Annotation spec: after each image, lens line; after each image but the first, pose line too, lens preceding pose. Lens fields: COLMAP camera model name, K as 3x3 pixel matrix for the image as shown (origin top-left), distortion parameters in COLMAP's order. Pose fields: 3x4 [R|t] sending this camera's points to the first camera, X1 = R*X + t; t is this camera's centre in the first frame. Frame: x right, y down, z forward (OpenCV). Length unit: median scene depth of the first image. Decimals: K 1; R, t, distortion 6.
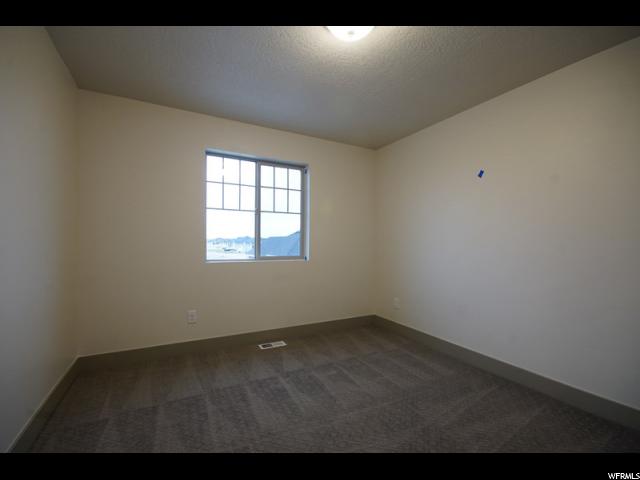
lens RADIAL K [[286.7, 0, 321.6], [0, 286.7, 239.6], [0, 0, 1]] dist [-0.013611, -0.000678]
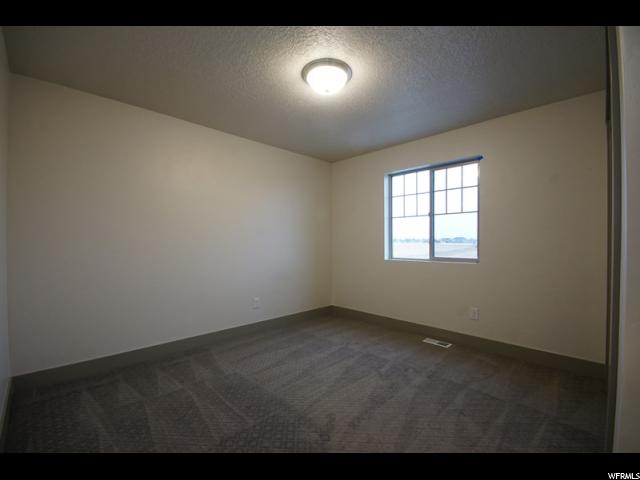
lens RADIAL K [[286.7, 0, 321.3], [0, 286.7, 244.1], [0, 0, 1]] dist [-0.013611, -0.000678]
pose [[0.259254, -0.003598, -0.965803, 0.703143], [0.003512, 0.999990, -0.002783, 0.011875], [0.965803, -0.002671, 0.259264, 0.322732]]
